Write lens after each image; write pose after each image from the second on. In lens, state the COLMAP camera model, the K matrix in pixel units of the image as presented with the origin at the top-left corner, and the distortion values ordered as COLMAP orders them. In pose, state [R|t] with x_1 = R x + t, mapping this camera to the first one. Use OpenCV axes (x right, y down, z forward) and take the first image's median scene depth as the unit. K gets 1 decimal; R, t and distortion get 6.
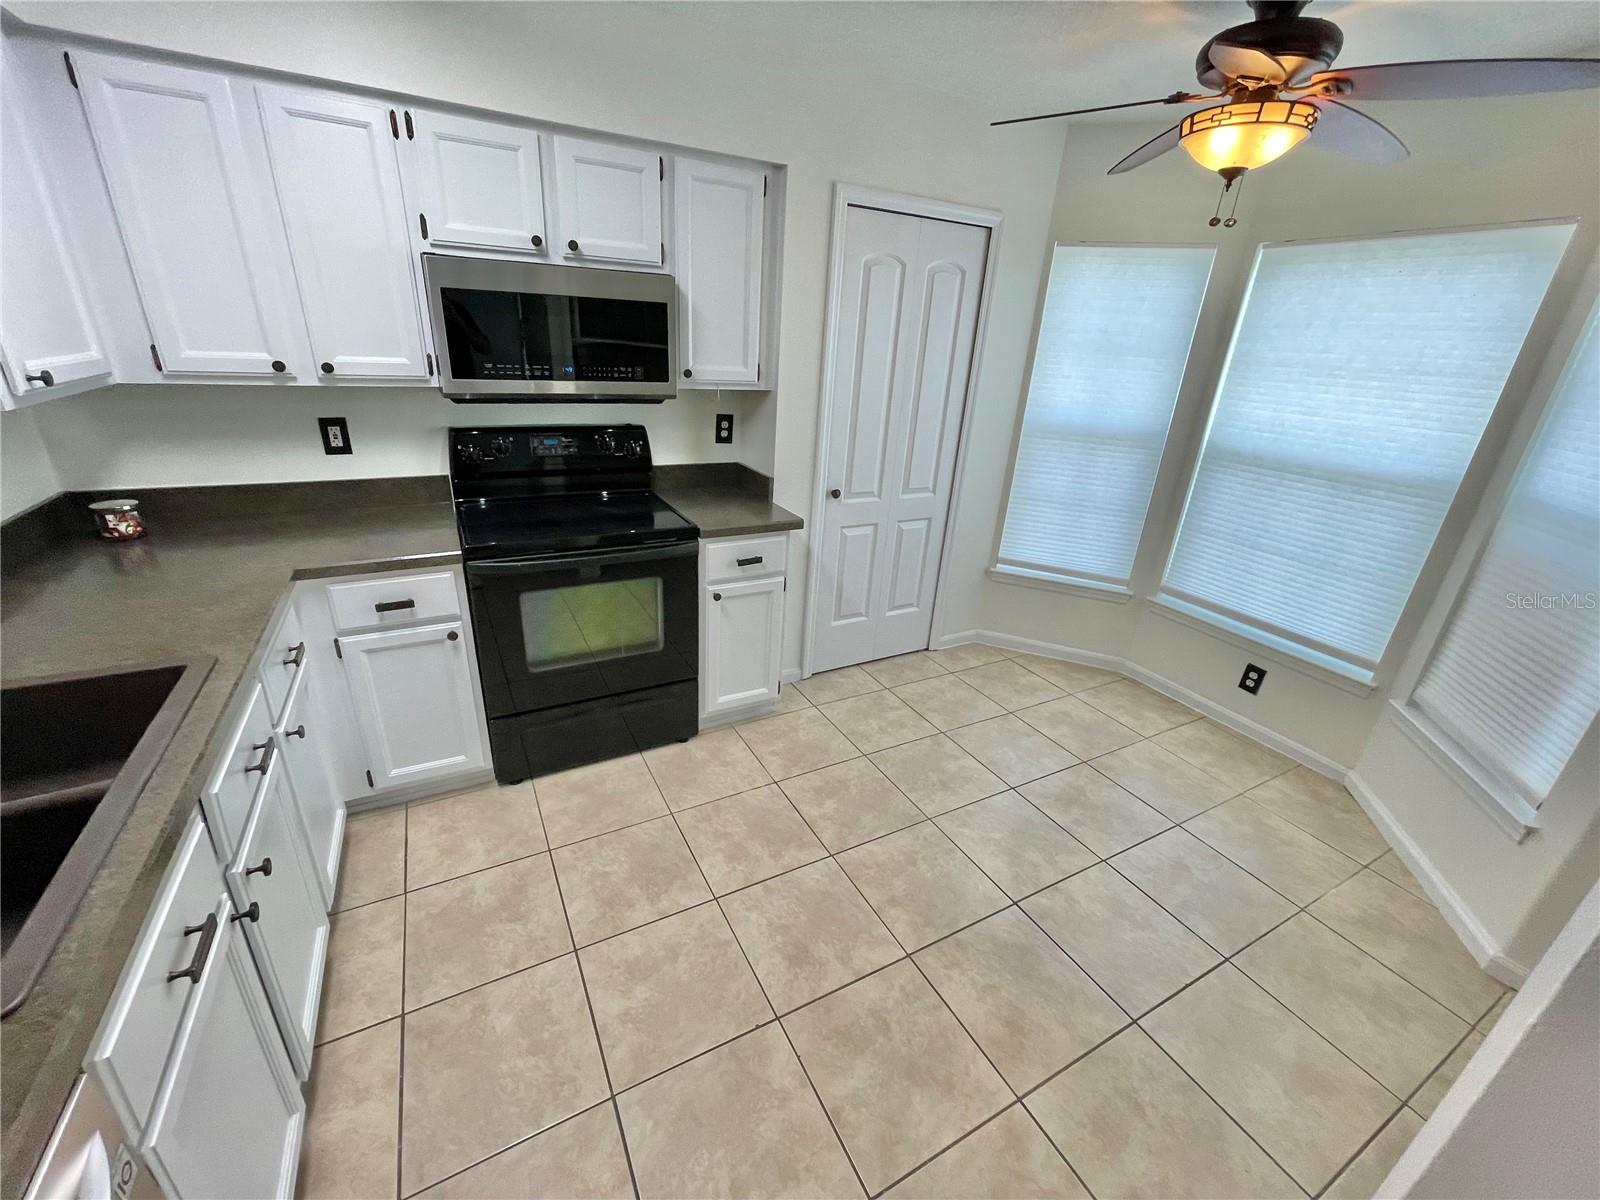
lens RADIAL K [[642.3, 0, 790.2], [0, 642.3, 598.9], [0, 0, 1]] dist [-0.007156, -0.000381]
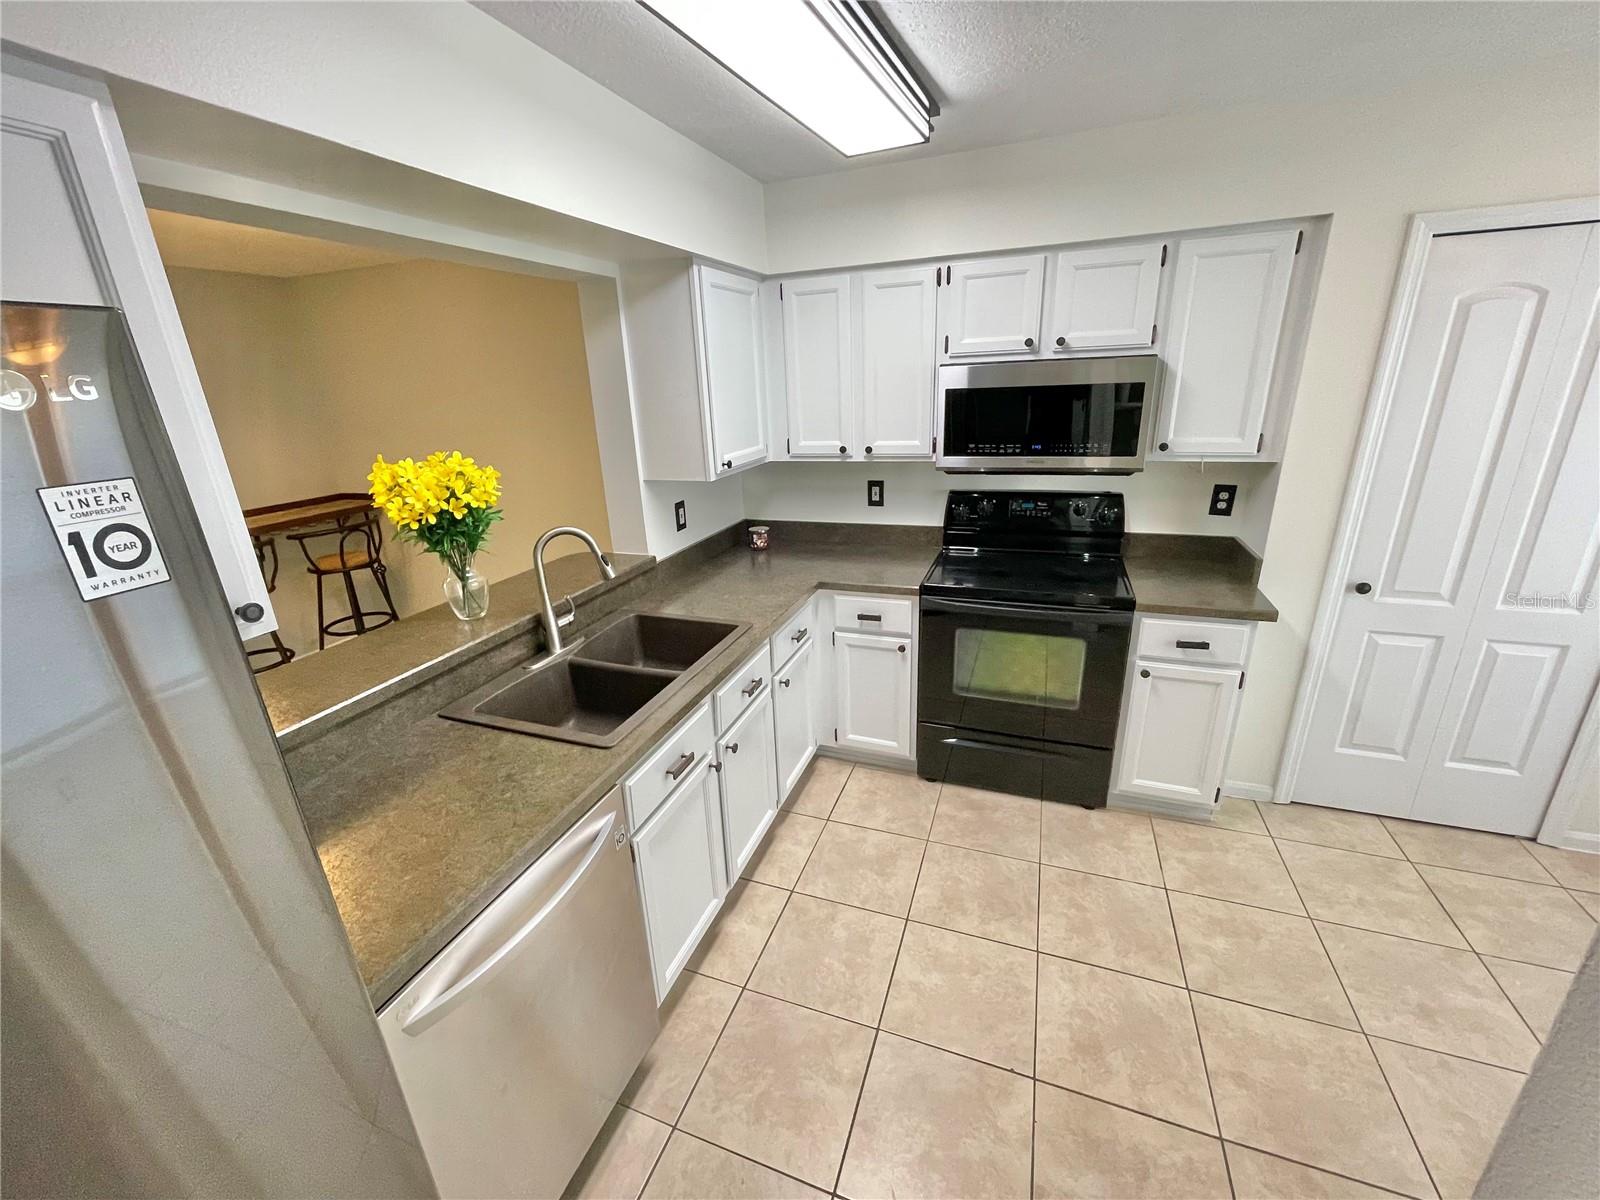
lens RADIAL K [[642.3, 0, 790.2], [0, 642.3, 598.9], [0, 0, 1]] dist [-0.007156, -0.000381]
pose [[0.649593, 0.165413, -0.742070, 0.250874], [-0.215237, 0.976126, 0.029172, -0.027664], [0.729179, 0.140771, 0.669687, -0.053243]]
